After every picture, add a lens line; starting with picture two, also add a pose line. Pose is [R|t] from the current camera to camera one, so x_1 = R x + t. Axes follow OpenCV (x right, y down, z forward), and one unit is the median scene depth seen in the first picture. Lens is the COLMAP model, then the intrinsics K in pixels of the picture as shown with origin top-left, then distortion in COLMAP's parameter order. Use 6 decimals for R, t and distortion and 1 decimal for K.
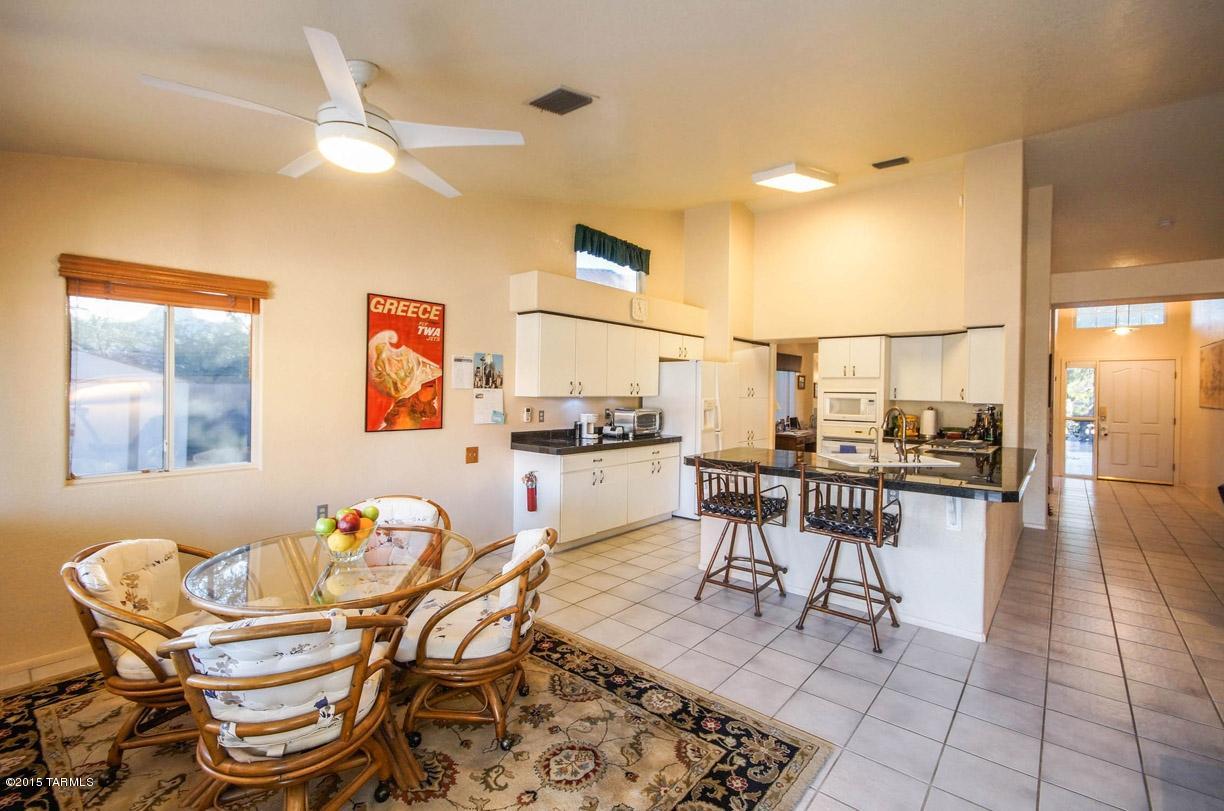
lens RADIAL K [[539.6, 0, 605.5], [0, 539.6, 402.7], [0, 0, 1]] dist [-0.005282, 0.002824]
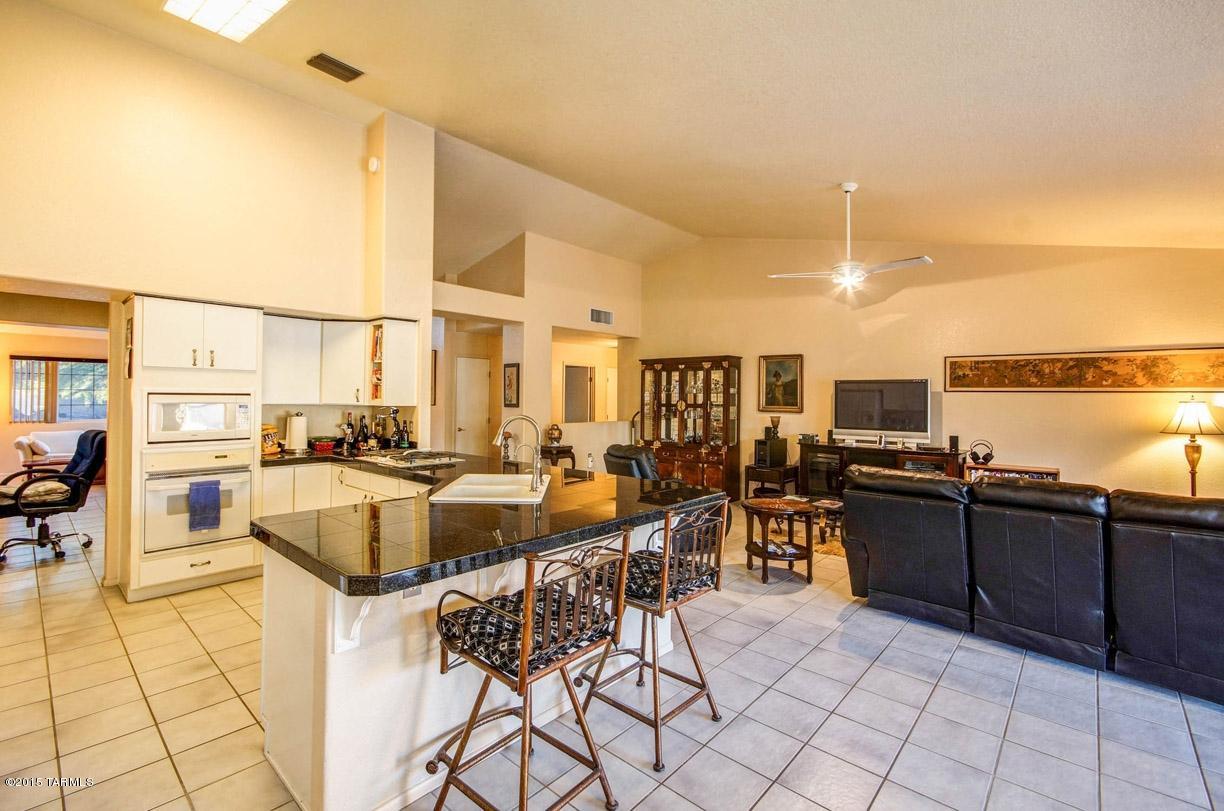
lens RADIAL K [[539.6, 0, 617.8], [0, 539.6, 393.7], [0, 0, 1]] dist [-0.005282, 0.002824]
pose [[0.026387, -0.006498, 0.999631, -0.187436], [0.014101, 0.999882, 0.006128, -0.021192], [-0.999552, 0.013934, 0.026475, 0.680177]]
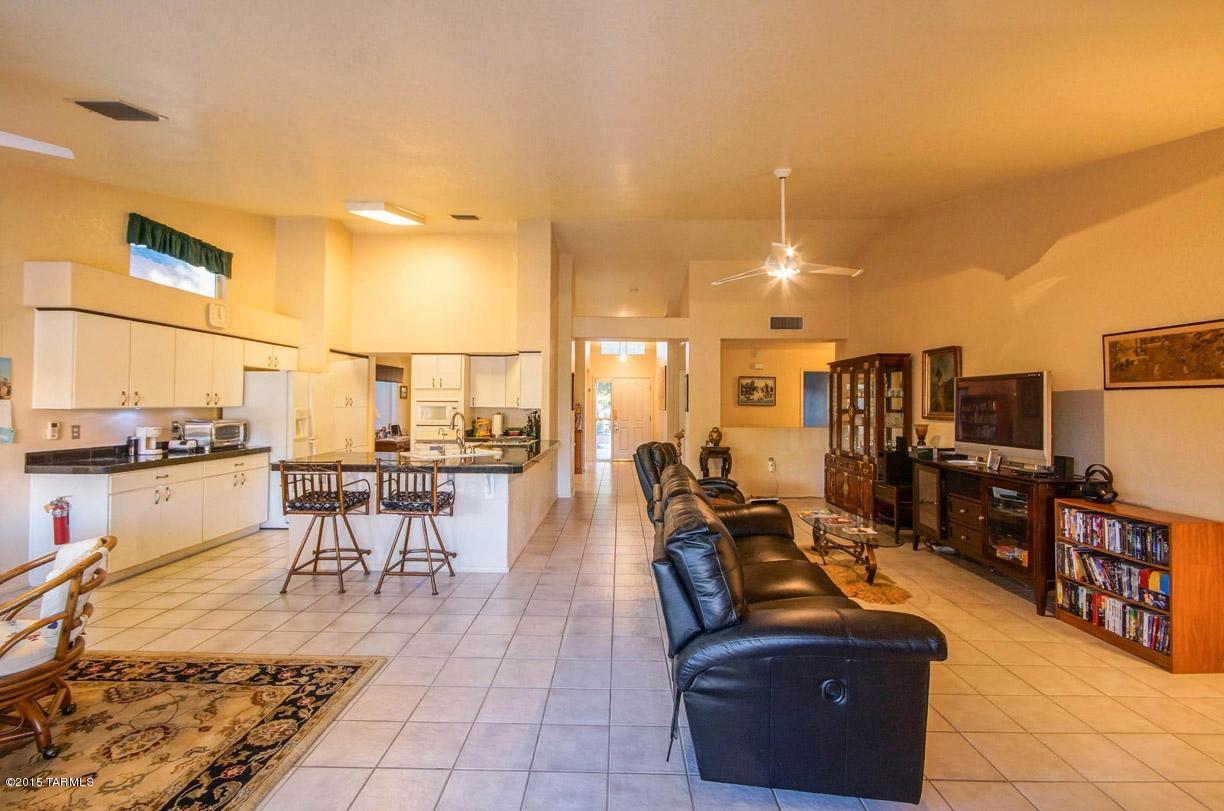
lens RADIAL K [[539.6, 0, 605.6], [0, 539.6, 395.2], [0, 0, 1]] dist [-0.005282, 0.002824]
pose [[0.776802, 0.000039, 0.629745, -0.005211], [0.020022, 0.999493, -0.024759, 0.005476], [-0.629427, 0.031842, 0.776407, -0.193394]]
